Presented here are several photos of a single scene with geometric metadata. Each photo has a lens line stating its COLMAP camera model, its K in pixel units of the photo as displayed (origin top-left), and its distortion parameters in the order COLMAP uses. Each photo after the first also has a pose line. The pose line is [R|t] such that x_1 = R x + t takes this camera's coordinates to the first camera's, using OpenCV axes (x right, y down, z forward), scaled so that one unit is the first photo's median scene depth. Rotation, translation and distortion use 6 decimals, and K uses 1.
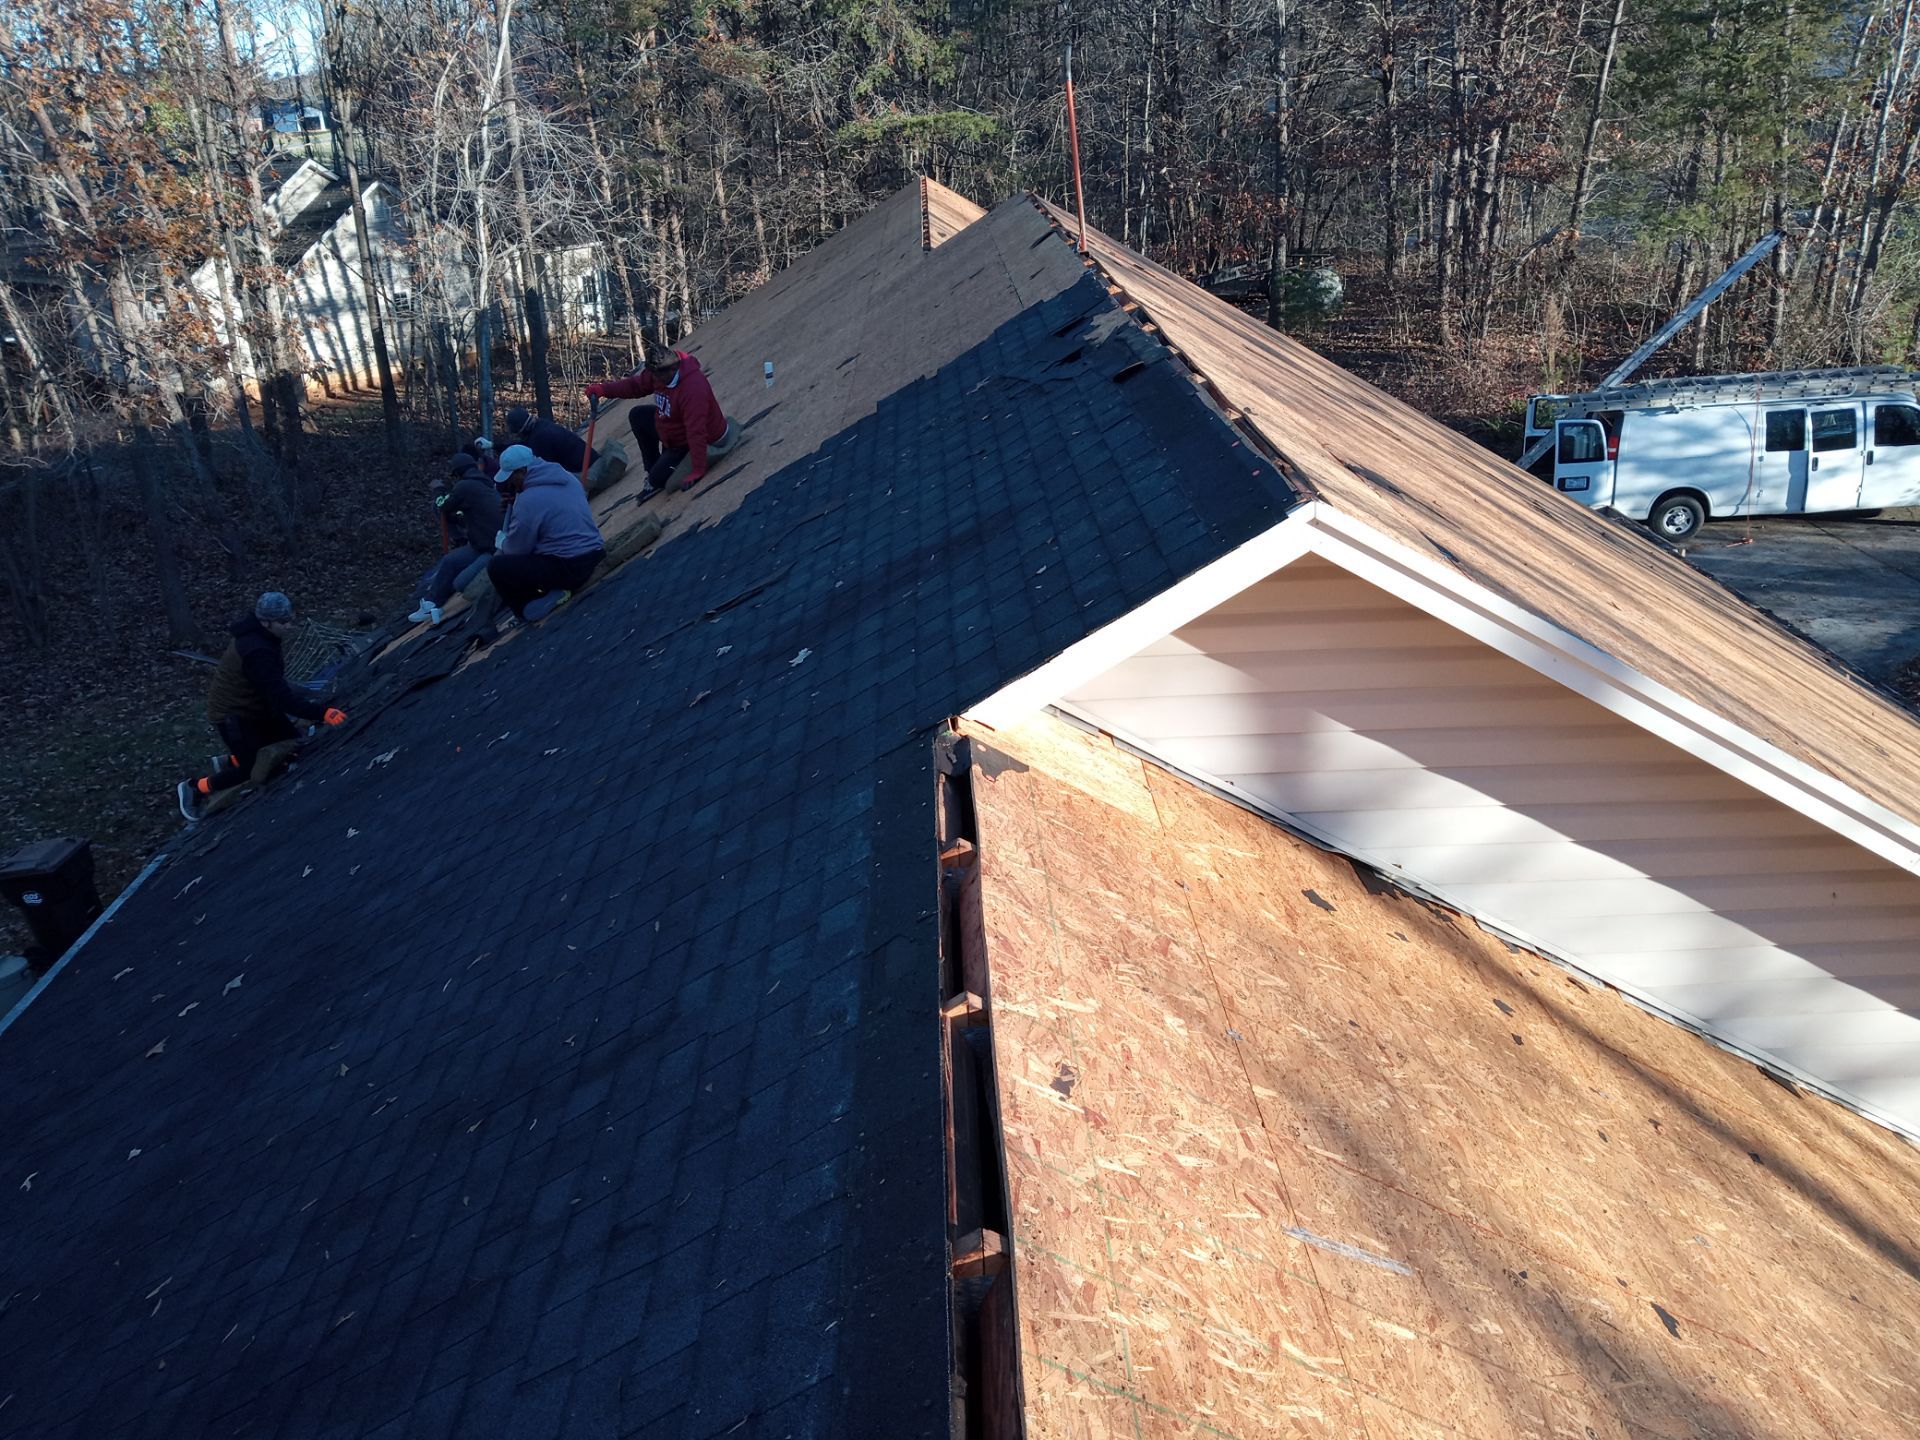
lens RADIAL K [[1576.5, 0, 949.8], [0, 1576.5, 699.5], [0, 0, 1]] dist [0.108352, -0.214273]
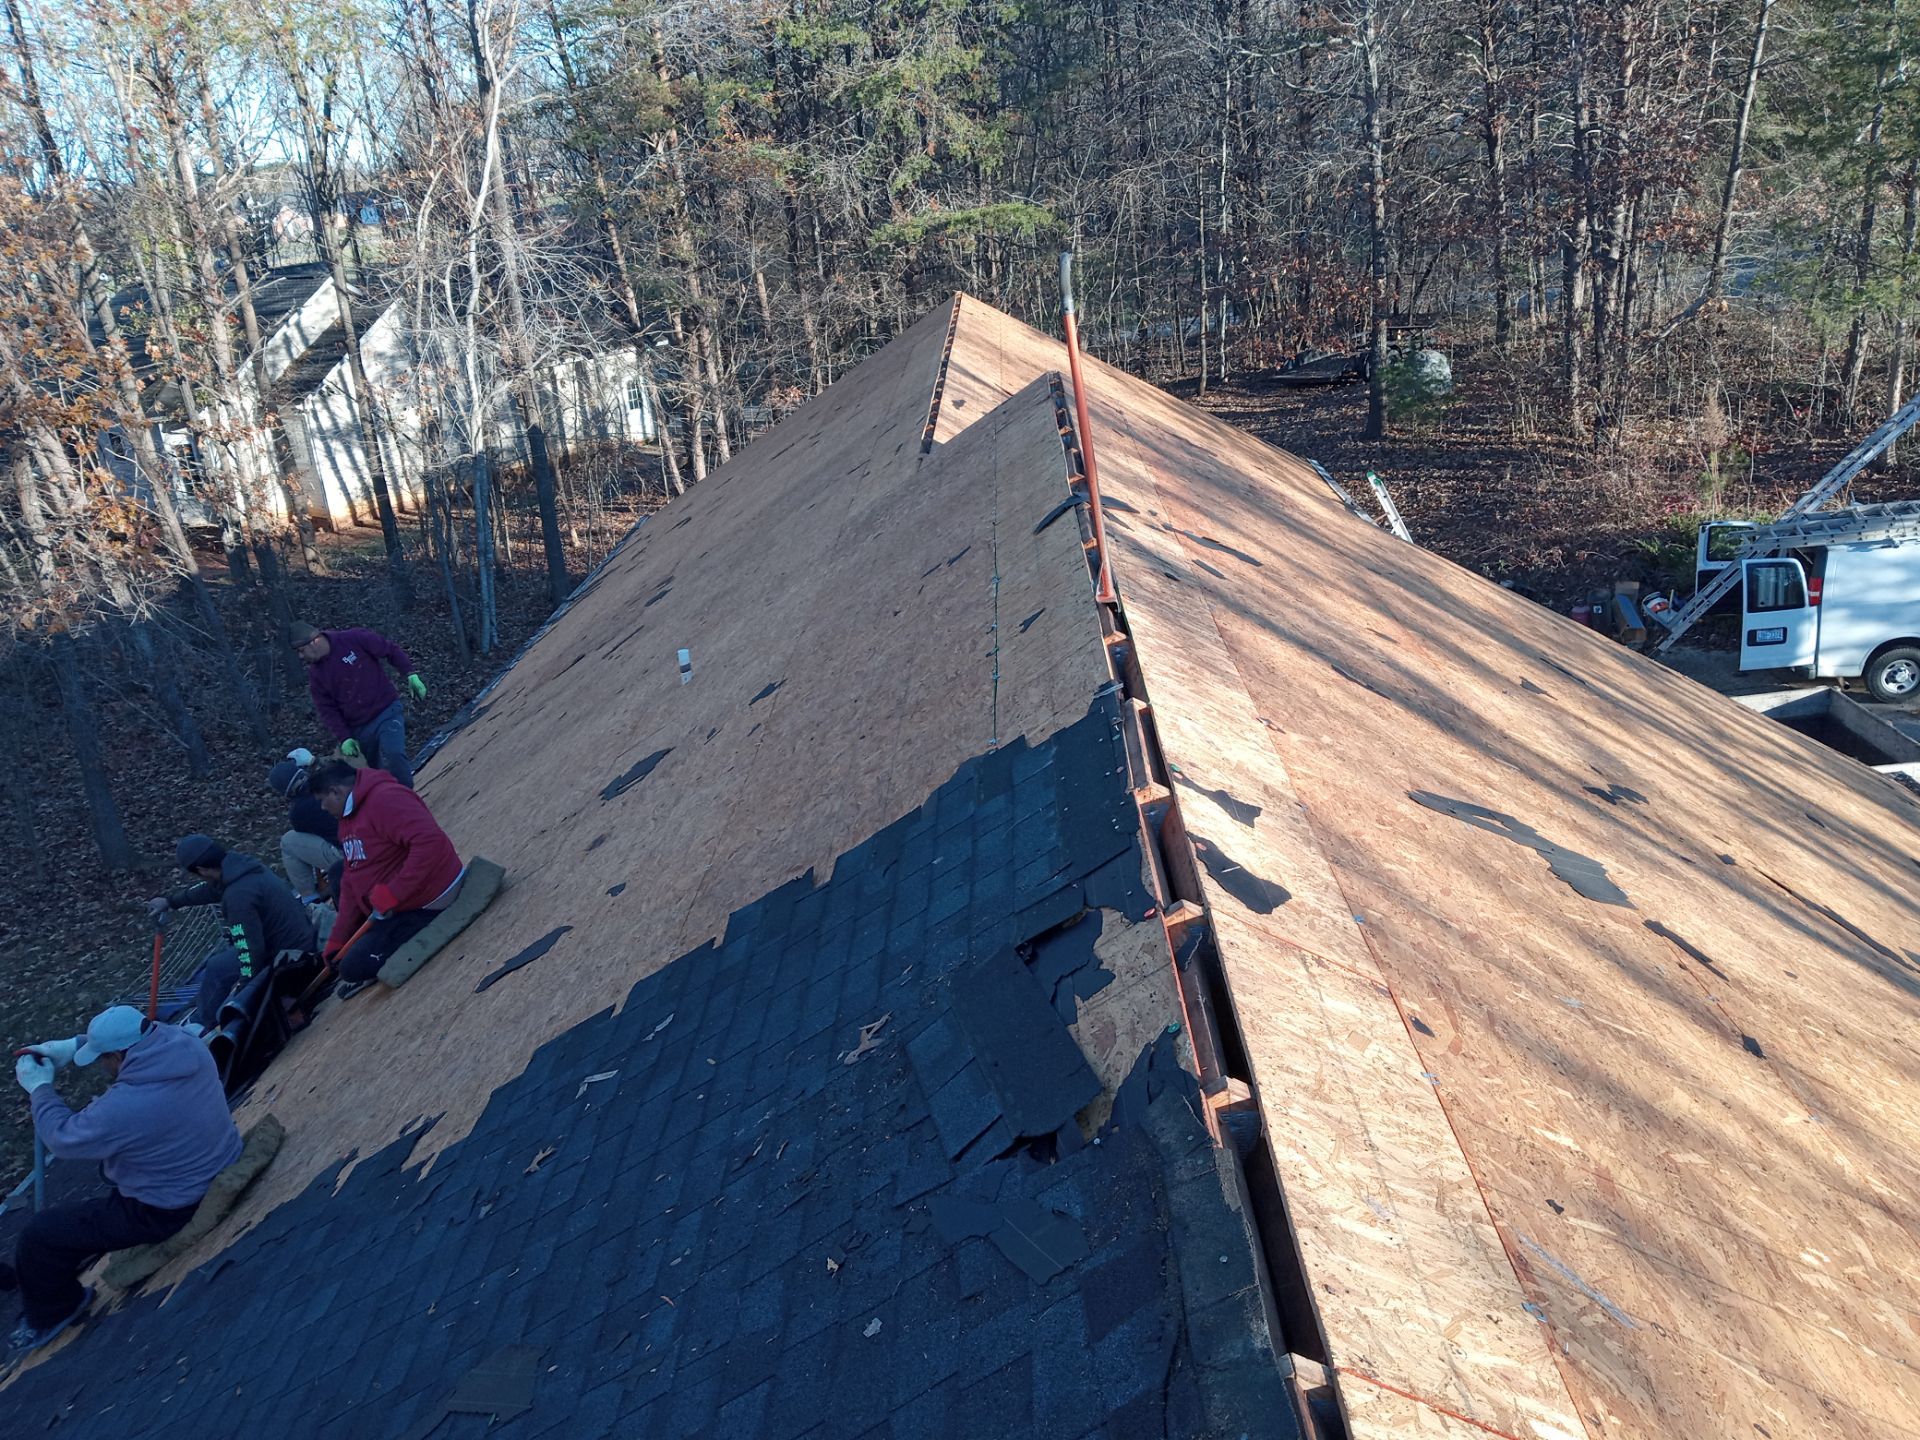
lens RADIAL K [[1521.3, 0, 951.1], [0, 1521.3, 675.1], [0, 0, 1]] dist [0.058305, -0.094874]
pose [[0.997541, -0.027584, -0.064435, 0.020693], [0.025722, 0.999232, -0.029560, -0.080107], [0.065200, 0.027830, 0.997484, 0.151678]]
